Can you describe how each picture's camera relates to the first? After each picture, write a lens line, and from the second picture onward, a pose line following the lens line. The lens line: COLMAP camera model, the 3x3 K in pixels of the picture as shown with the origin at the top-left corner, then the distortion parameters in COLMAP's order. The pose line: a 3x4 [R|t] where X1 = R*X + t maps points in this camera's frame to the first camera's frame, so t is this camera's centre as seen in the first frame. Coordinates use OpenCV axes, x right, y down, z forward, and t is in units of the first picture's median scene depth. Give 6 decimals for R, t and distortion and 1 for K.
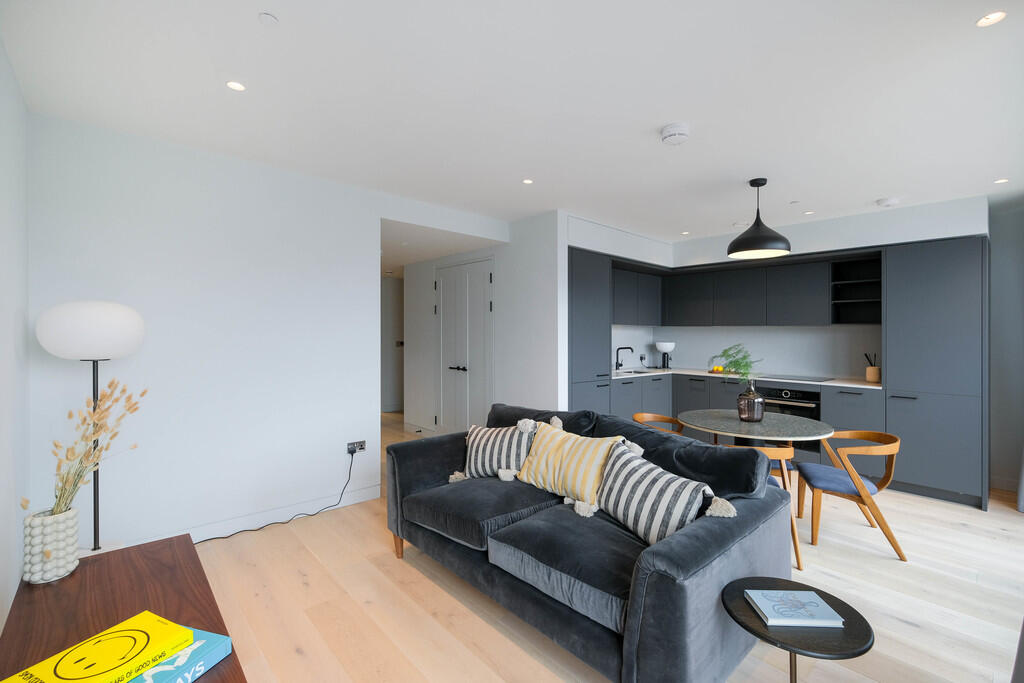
lens RADIAL K [[453.5, 0, 514.8], [0, 453.5, 334.8], [0, 0, 1]] dist [0.000549, -0.000093]
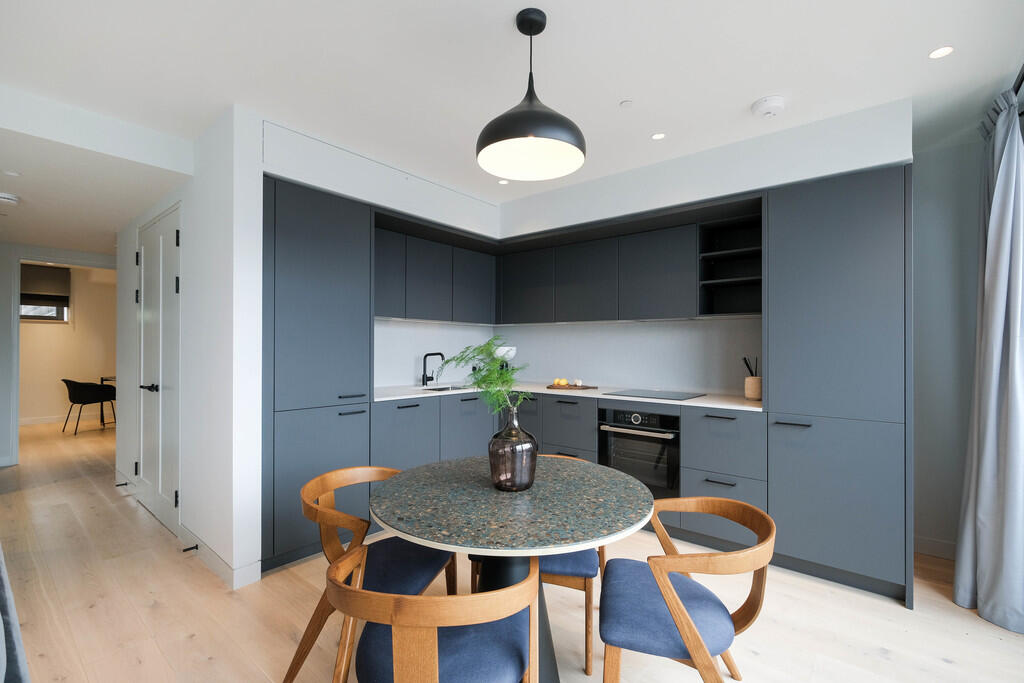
lens RADIAL K [[453.5, 0, 510.3], [0, 453.5, 349.8], [0, 0, 1]] dist [0.000549, -0.000093]
pose [[0.991055, -0.003906, 0.133397, 0.332418], [0.003570, 0.999990, 0.002760, 0.026330], [-0.133406, -0.002259, 0.991059, 0.368954]]
